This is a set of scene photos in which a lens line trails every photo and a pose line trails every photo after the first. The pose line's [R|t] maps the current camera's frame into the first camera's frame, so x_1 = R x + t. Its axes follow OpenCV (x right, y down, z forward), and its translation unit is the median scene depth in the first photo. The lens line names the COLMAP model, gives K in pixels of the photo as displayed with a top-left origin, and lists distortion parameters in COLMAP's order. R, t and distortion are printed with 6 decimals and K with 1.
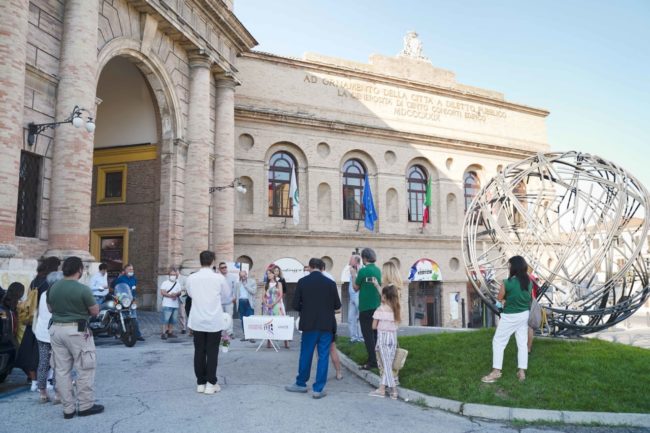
lens RADIAL K [[533.7, 0, 325.0], [0, 533.7, 216.5], [0, 0, 1]] dist [-0.088718, 0.060741]
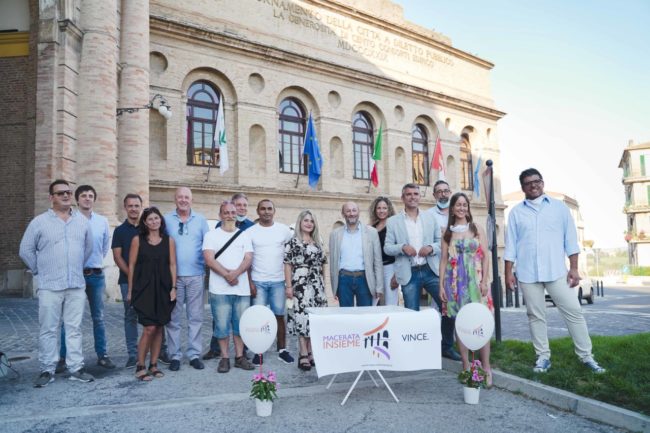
lens RADIAL K [[533.7, 0, 325.0], [0, 533.7, 216.5], [0, 0, 1]] dist [-0.088718, 0.060741]
pose [[0.975622, 0.002538, 0.219443, -0.076300], [-0.013113, 0.998821, 0.046749, 0.033729], [-0.219065, -0.048487, 0.974505, 0.216202]]
